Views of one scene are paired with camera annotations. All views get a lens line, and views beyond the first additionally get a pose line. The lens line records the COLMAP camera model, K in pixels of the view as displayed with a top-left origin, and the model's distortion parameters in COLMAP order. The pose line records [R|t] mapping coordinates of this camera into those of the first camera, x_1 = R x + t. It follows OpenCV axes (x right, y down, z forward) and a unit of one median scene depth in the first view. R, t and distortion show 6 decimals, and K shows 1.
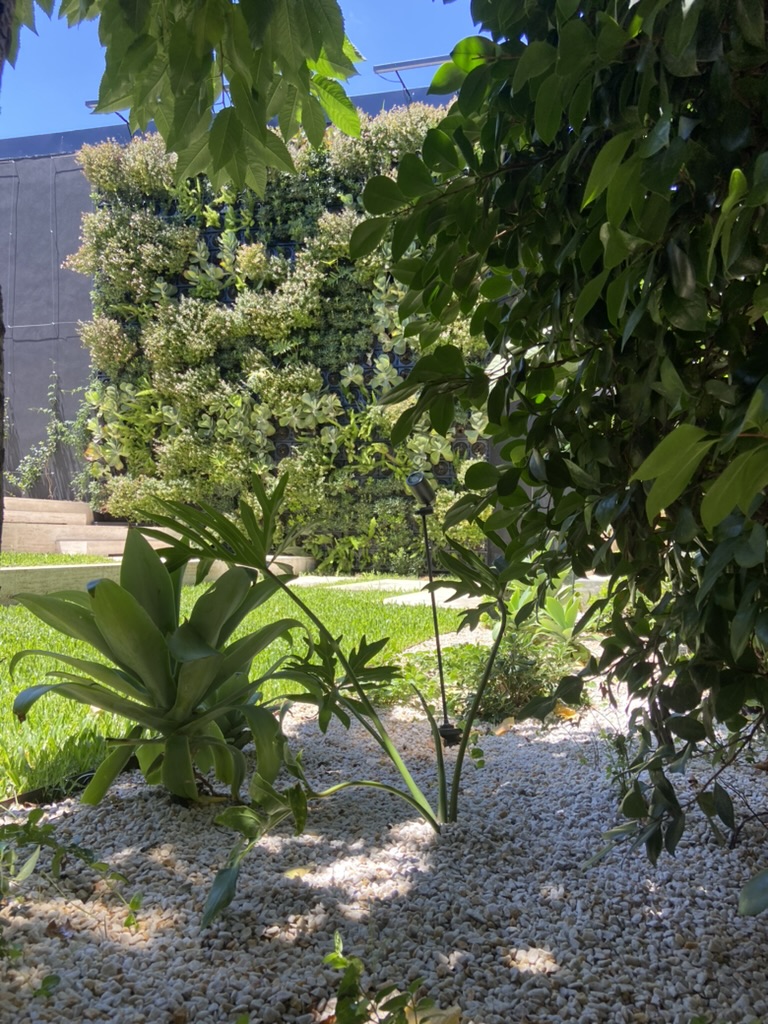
lens RADIAL K [[775.4, 0, 409.0], [0, 775.4, 523.3], [0, 0, 1]] dist [0.085498, -0.077530]
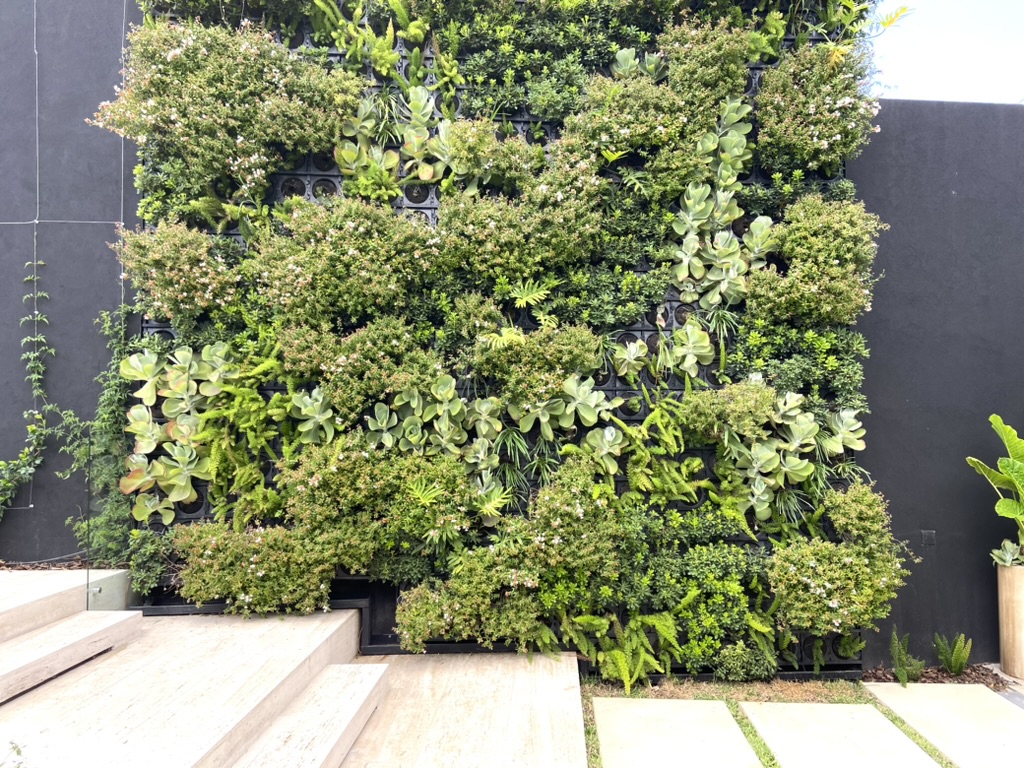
lens RADIAL K [[775.4, 0, 513.1], [0, 775.4, 375.2], [0, 0, 1]] dist [0.085498, -0.077530]
pose [[0.951974, -0.001945, 0.306174, -0.341571], [0.013409, 0.999285, -0.035343, -0.141162], [-0.305886, 0.037751, 0.951319, 0.444197]]
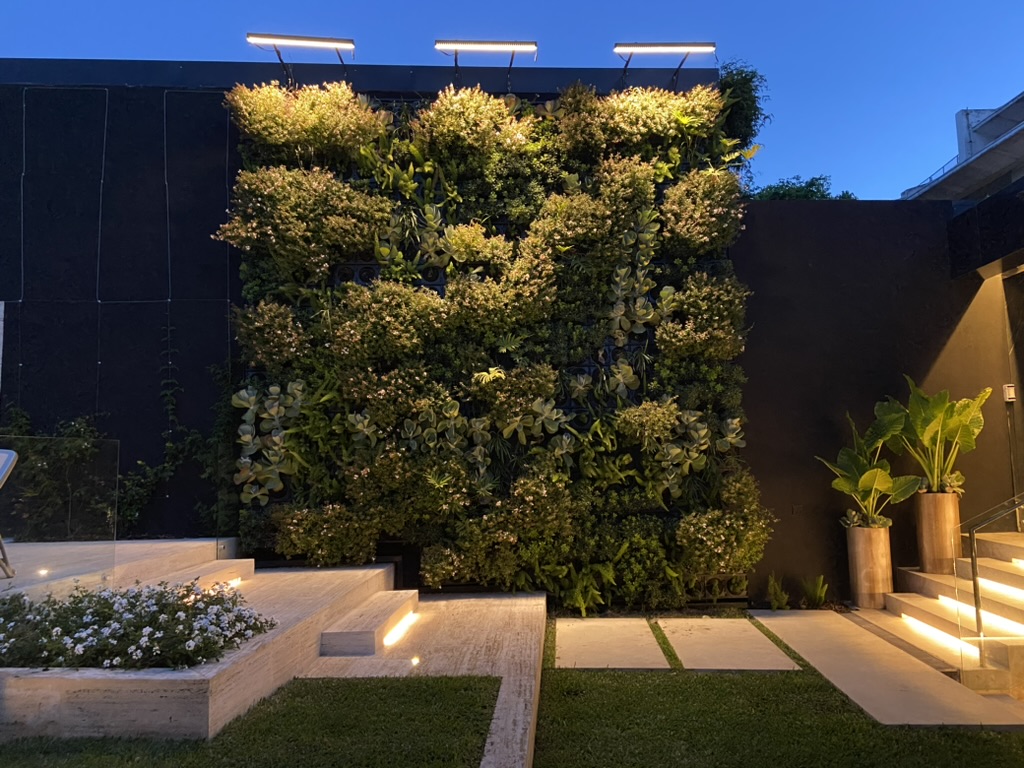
lens RADIAL K [[775.4, 0, 517.5], [0, 775.4, 376.2], [0, 0, 1]] dist [0.085498, -0.077530]
pose [[0.952391, -0.006252, 0.304816, -0.399928], [0.032394, 0.996205, -0.080783, -0.118403], [-0.303155, 0.086811, 0.948979, 0.192952]]
